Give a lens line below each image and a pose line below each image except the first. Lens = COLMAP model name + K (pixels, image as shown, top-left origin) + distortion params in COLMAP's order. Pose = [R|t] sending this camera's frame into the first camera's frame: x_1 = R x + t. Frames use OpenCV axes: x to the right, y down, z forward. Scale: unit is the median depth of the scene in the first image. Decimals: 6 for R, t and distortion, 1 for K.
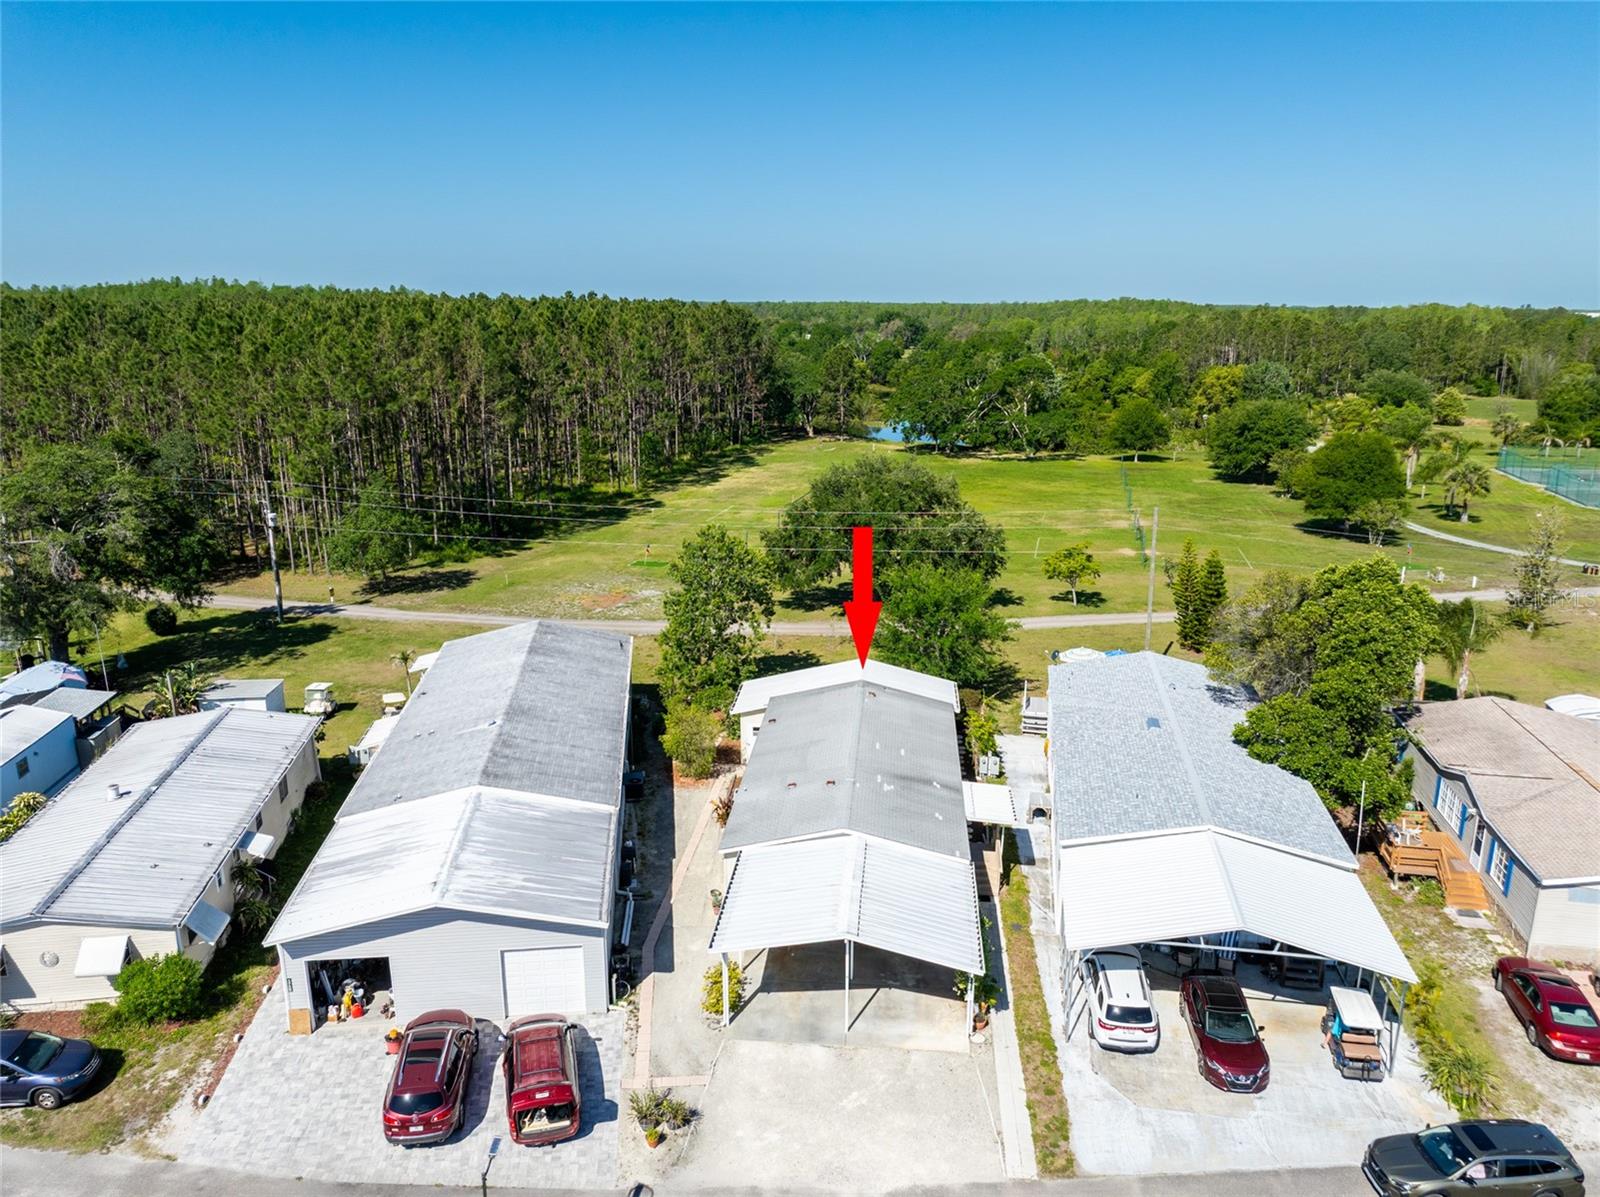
lens RADIAL K [[1133.2, 0, 810.1], [0, 1133.2, 597.8], [0, 0, 1]] dist [-0.034148, 0.020125]
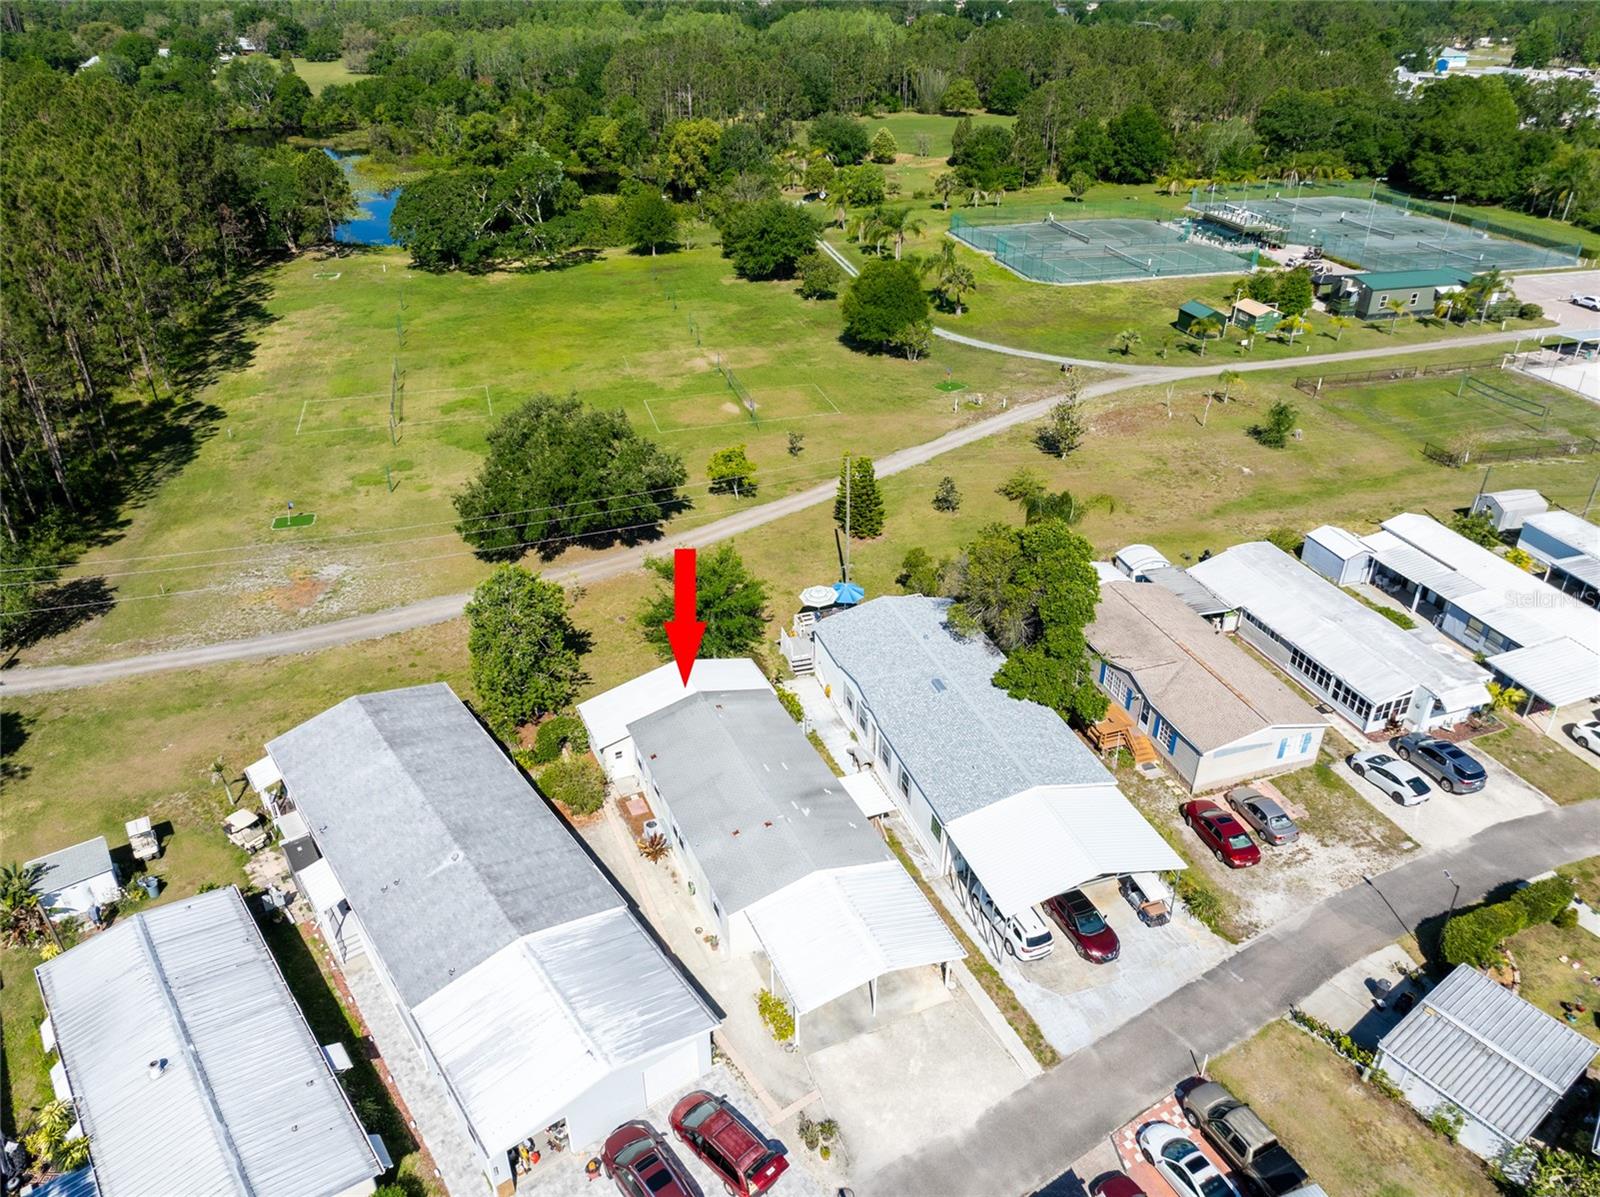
lens RADIAL K [[1133.2, 0, 810.1], [0, 1133.2, 597.8], [0, 0, 1]] dist [-0.034148, 0.020125]
pose [[0.869481, -0.247857, 0.427282, -0.407043], [0.122777, 0.946295, 0.299085, -0.437765], [-0.478465, -0.207588, 0.853216, -0.063089]]
